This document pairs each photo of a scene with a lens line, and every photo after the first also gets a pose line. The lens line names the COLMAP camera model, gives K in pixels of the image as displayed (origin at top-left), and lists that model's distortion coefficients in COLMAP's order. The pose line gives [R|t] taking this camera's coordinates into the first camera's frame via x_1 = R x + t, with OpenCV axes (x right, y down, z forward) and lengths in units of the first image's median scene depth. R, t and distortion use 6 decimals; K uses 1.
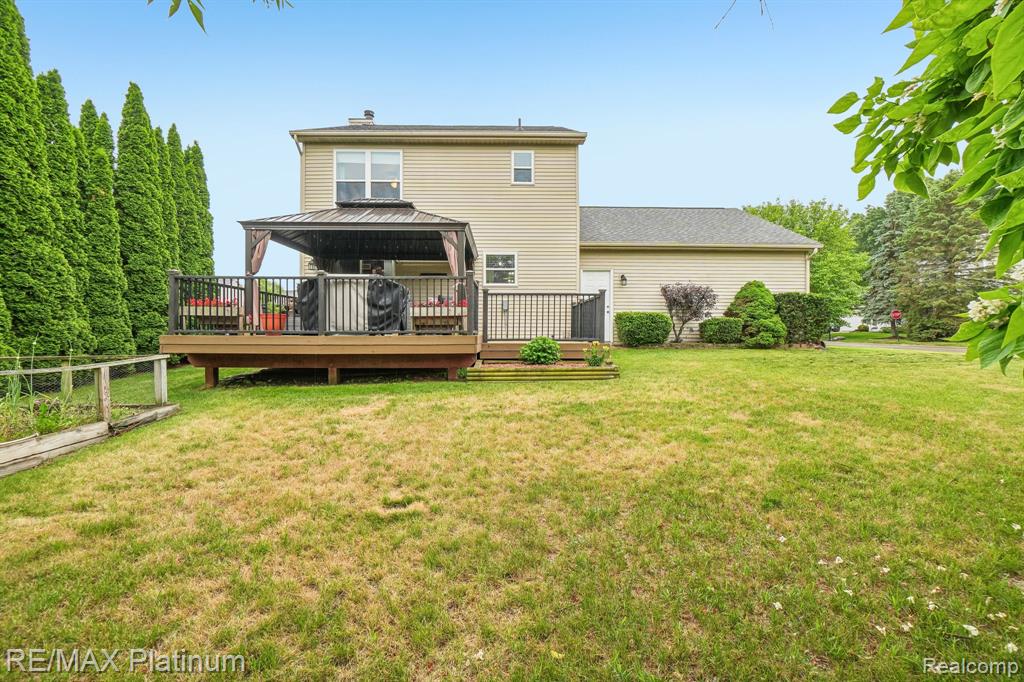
lens RADIAL K [[446.4, 0, 512.0], [0, 446.4, 341.0], [0, 0, 1]] dist [0.000006, 0.000067]
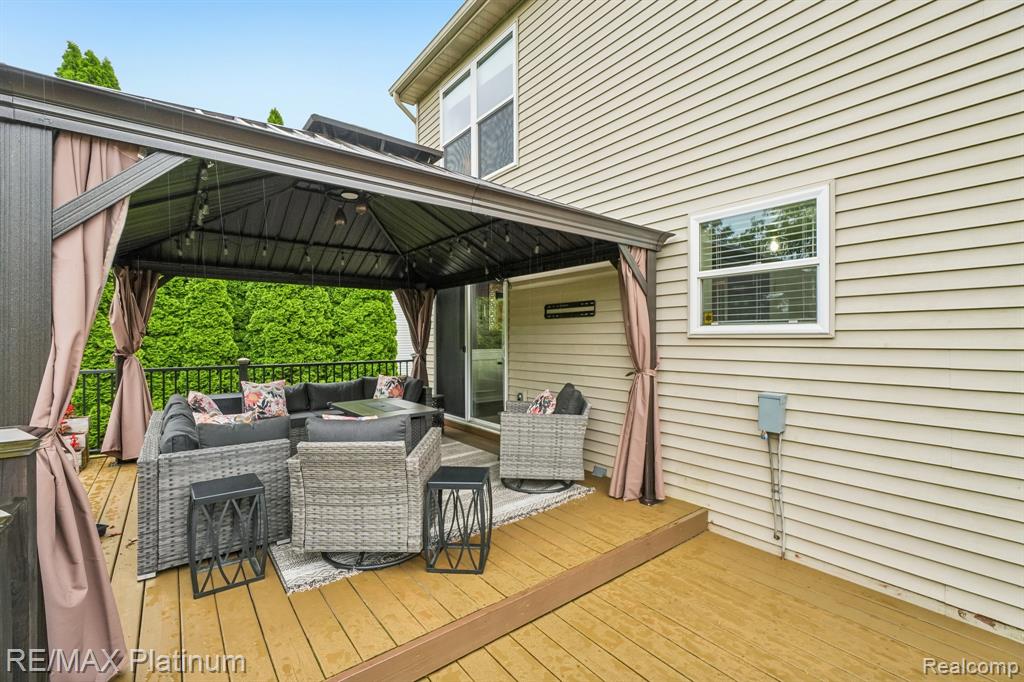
lens RADIAL K [[446.4, 0, 512.0], [0, 446.4, 341.0], [0, 0, 1]] dist [0.000006, 0.000067]
pose [[0.605884, 0.003803, -0.795544, 0.094223], [-0.007088, 0.999975, -0.000618, -0.118765], [0.795521, 0.006013, 0.605896, 0.736840]]
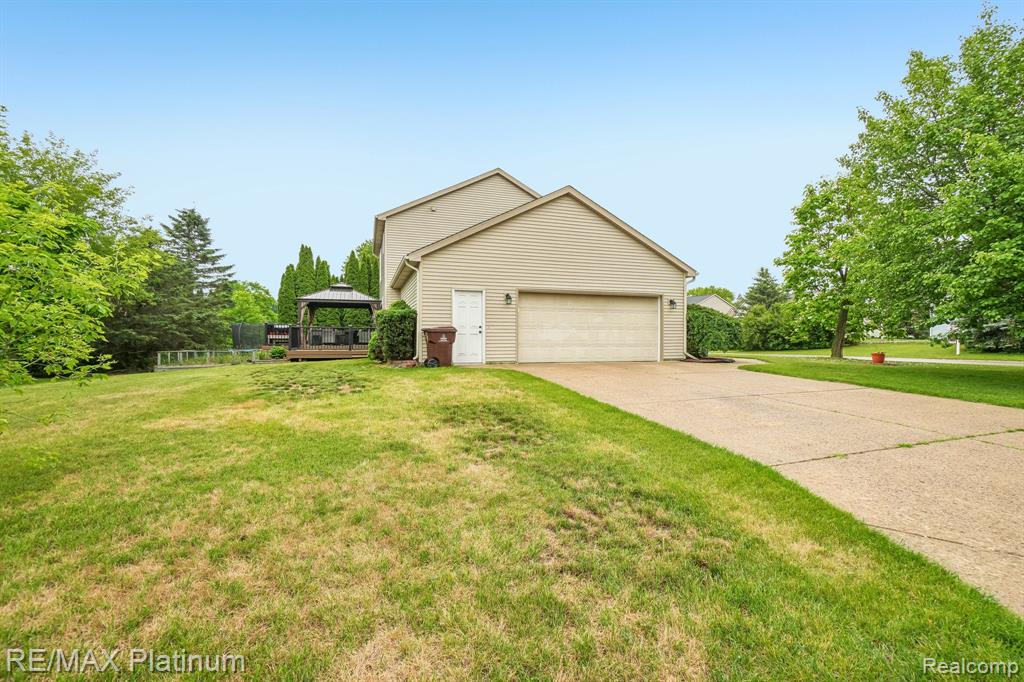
lens RADIAL K [[446.4, 0, 512.0], [0, 446.4, 341.0], [0, 0, 1]] dist [0.000006, 0.000067]
pose [[0.296833, 0.004725, -0.954918, 1.732093], [-0.017719, 0.999843, -0.000561, -0.041500], [0.954765, 0.017086, 0.296870, 0.977907]]
